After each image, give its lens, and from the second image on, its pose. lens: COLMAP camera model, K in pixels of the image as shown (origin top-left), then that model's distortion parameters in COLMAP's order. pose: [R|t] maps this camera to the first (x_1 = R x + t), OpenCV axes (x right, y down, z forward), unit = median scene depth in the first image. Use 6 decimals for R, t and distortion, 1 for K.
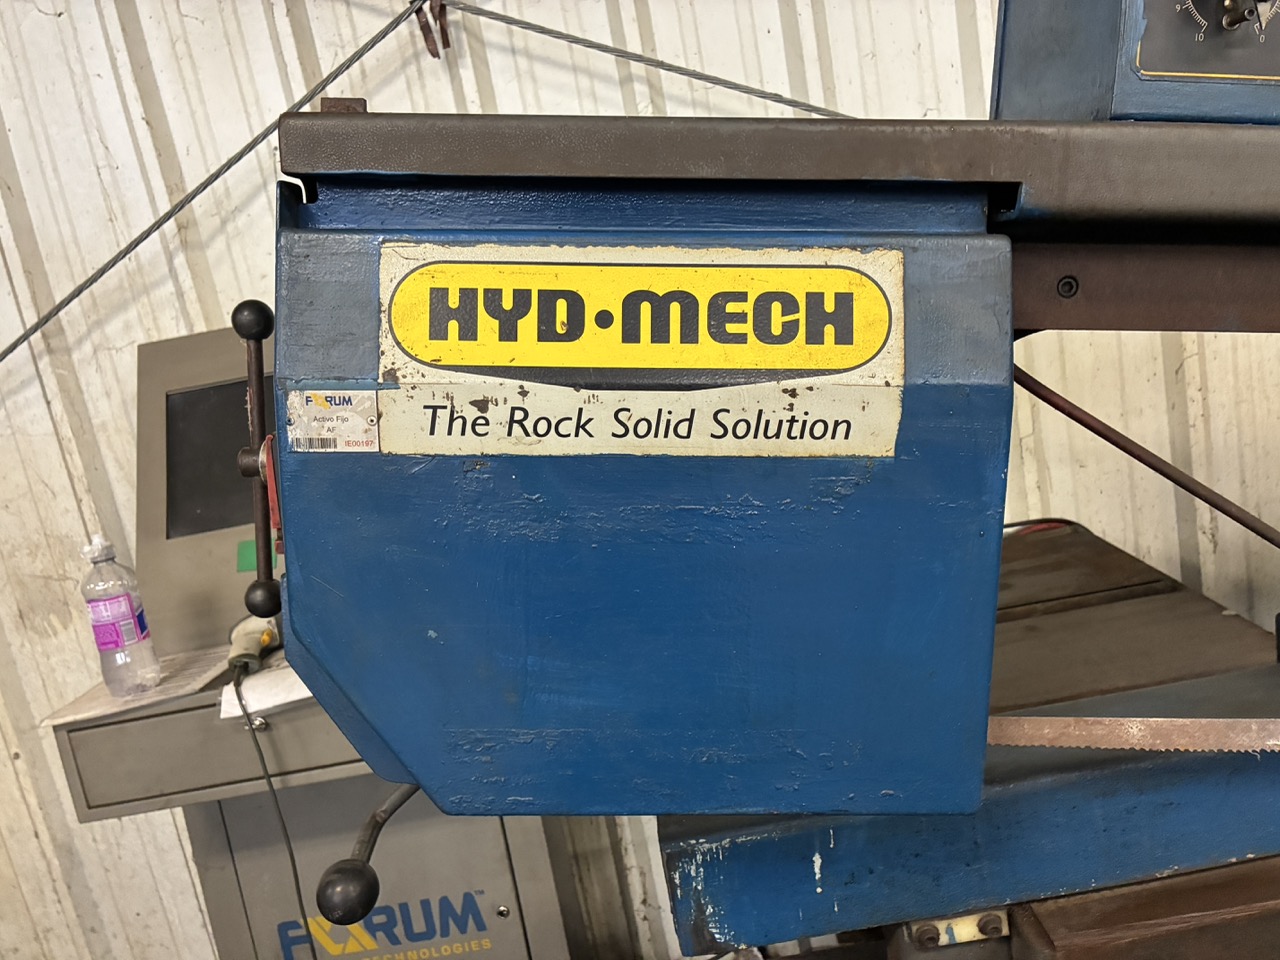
lens RADIAL K [[972.6, 0, 640.0], [0, 972.6, 480.0], [0, 0, 1]] dist [0.071896, -0.105858]
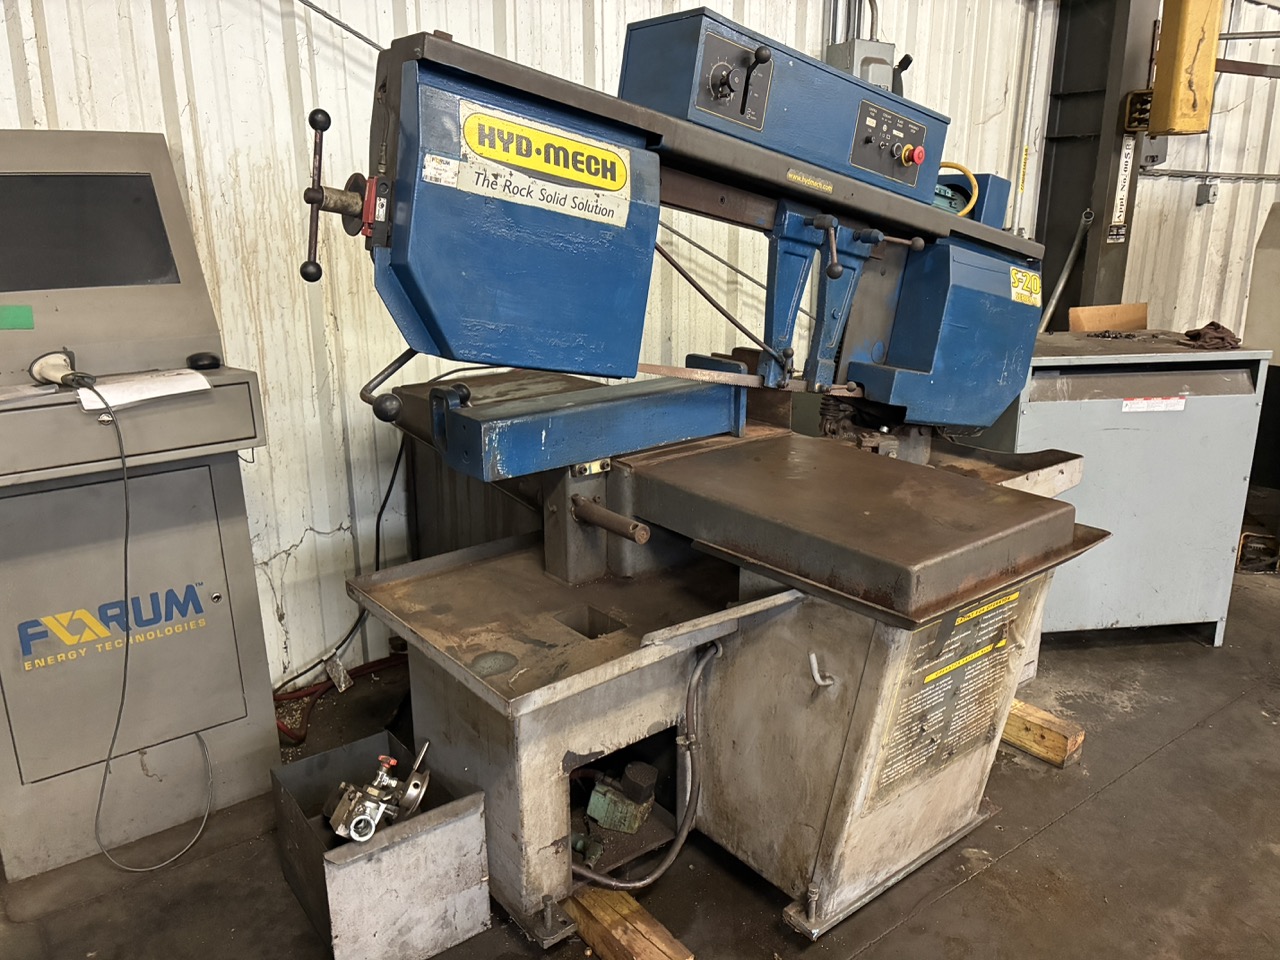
lens RADIAL K [[976.0, 0, 640.6], [0, 976.0, 470.5], [0, 0, 1]] dist [0.021325, -0.000548]
pose [[0.769947, 0.006759, 0.638072, -0.702024], [-0.010551, 0.999942, 0.002140, 0.316514], [-0.638021, -0.008380, 0.769974, -0.543791]]
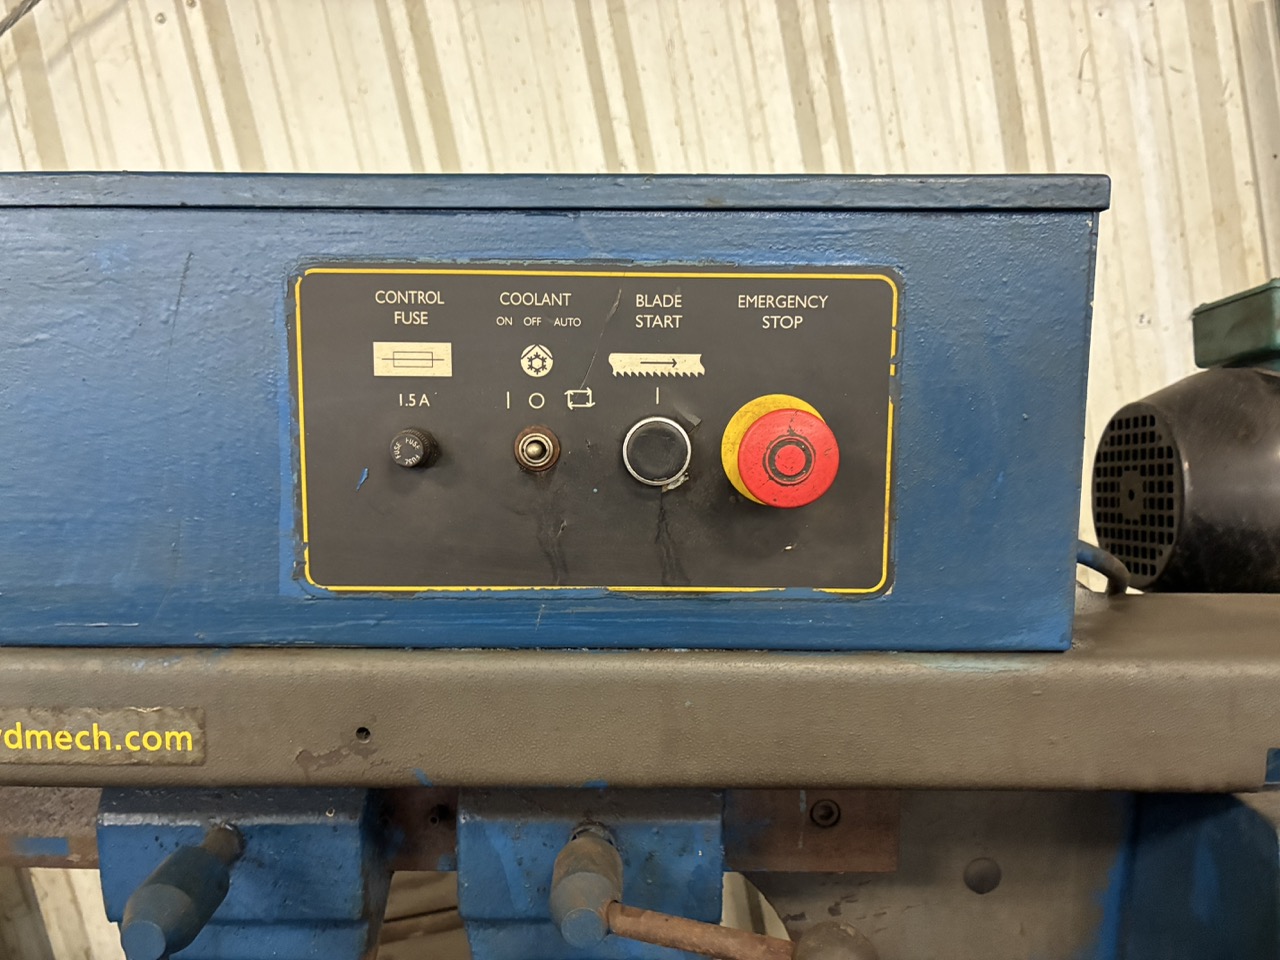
lens RADIAL K [[976.1, 0, 638.5], [0, 976.1, 469.9], [0, 0, 1]] dist [0.069603, -0.101576]
pose [[0.999942, -0.003143, -0.010265, 0.715719], [0.002213, 0.995991, -0.089422, -0.205321], [0.010505, 0.089394, 0.995941, 0.171963]]
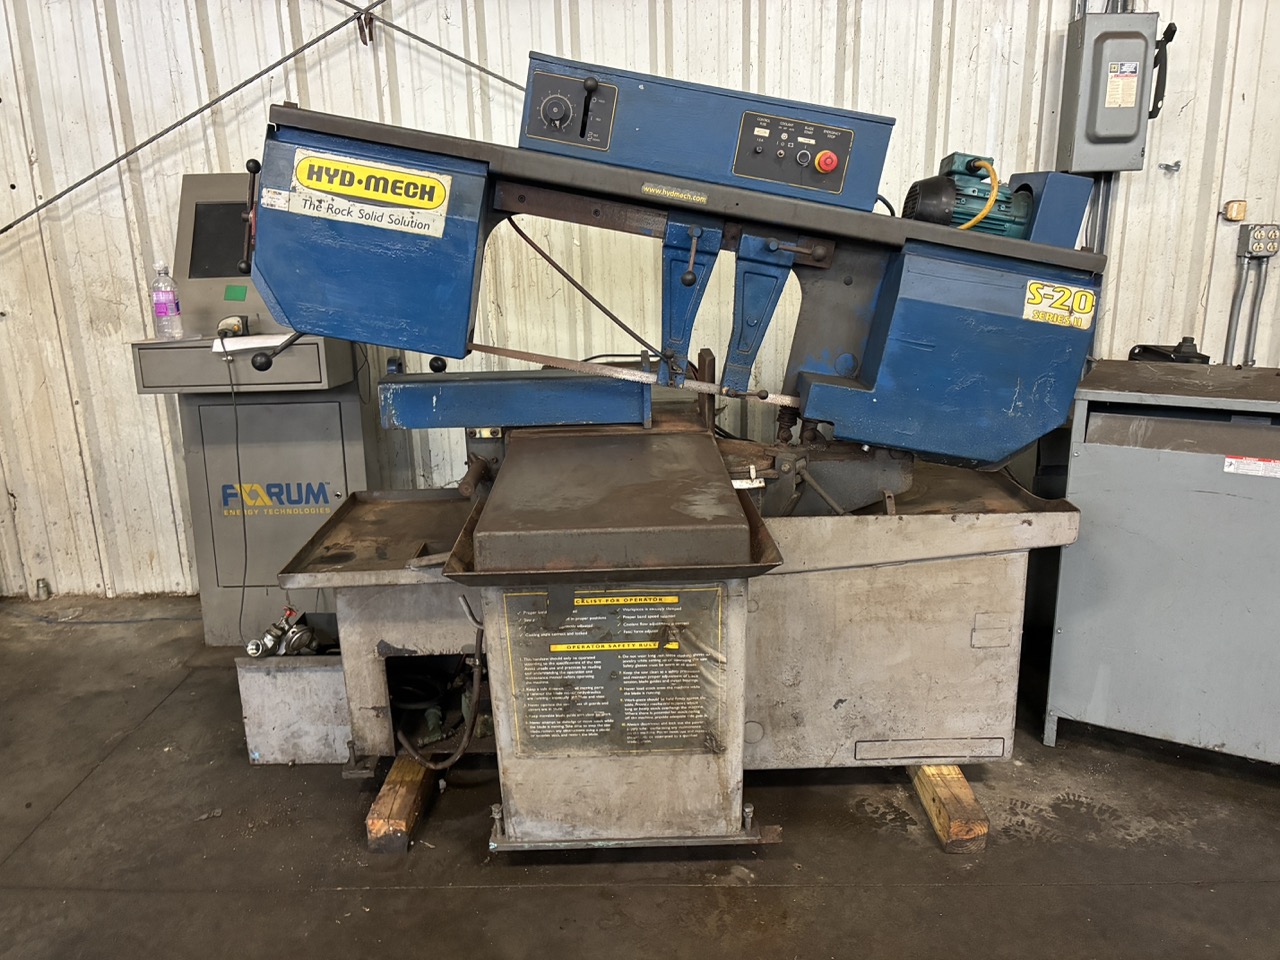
lens RADIAL K [[975.5, 0, 626.8], [0, 975.5, 473.7], [0, 0, 1]] dist [0.019296, 0.002495]
pose [[0.987886, 0.150714, 0.036961, 0.440834], [-0.152826, 0.986229, 0.063215, 0.232226], [-0.026925, -0.068098, 0.997315, -1.205671]]
